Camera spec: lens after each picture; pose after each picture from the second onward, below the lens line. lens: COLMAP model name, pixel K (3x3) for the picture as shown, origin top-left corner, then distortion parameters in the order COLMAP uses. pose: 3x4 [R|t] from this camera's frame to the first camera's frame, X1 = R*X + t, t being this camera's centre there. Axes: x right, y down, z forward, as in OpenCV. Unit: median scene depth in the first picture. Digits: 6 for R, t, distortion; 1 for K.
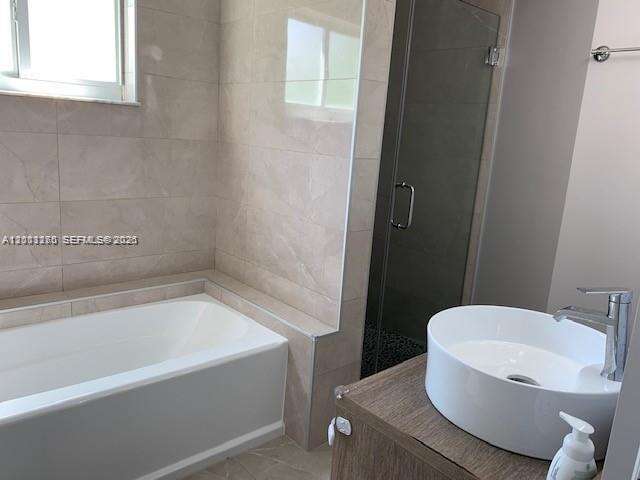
lens RADIAL K [[500.3, 0, 318.2], [0, 500.3, 237.6], [0, 0, 1]] dist [0.039441, -0.061945]
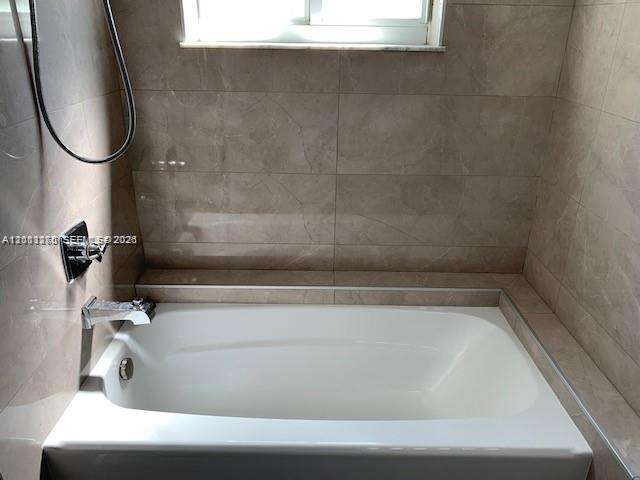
lens RADIAL K [[500.3, 0, 318.2], [0, 500.3, 237.6], [0, 0, 1]] dist [0.039441, -0.061945]
pose [[0.758554, 0.205082, -0.618496, 0.012892], [-0.095358, 0.973900, 0.205975, -0.130964], [0.644595, -0.097264, 0.758312, 0.301470]]
